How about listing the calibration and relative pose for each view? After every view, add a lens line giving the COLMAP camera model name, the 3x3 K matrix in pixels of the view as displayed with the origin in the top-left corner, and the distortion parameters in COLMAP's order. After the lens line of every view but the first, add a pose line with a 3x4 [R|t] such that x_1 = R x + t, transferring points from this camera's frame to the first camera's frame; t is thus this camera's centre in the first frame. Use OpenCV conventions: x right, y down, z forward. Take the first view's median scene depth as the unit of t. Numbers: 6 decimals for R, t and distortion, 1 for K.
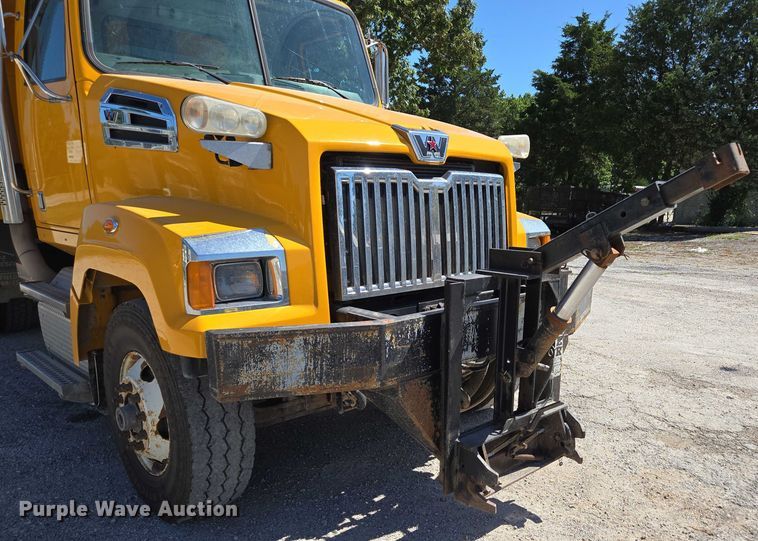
lens RADIAL K [[596.0, 0, 451.5], [0, 596.0, 337.5], [0, 0, 1]] dist [0.074731, -0.069862]
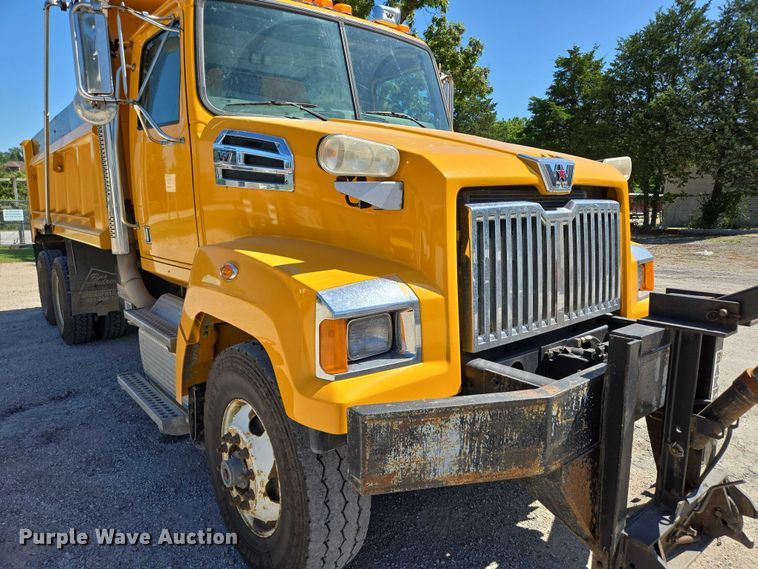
lens RADIAL K [[512.9, 0, 383.1], [0, 512.9, 285.0], [0, 0, 1]] dist [0.069953, -0.065597]
pose [[0.991791, -0.001994, -0.127852, -0.196605], [-0.008012, 0.996945, -0.077698, -0.091408], [0.127617, 0.078084, 0.988745, 0.209566]]
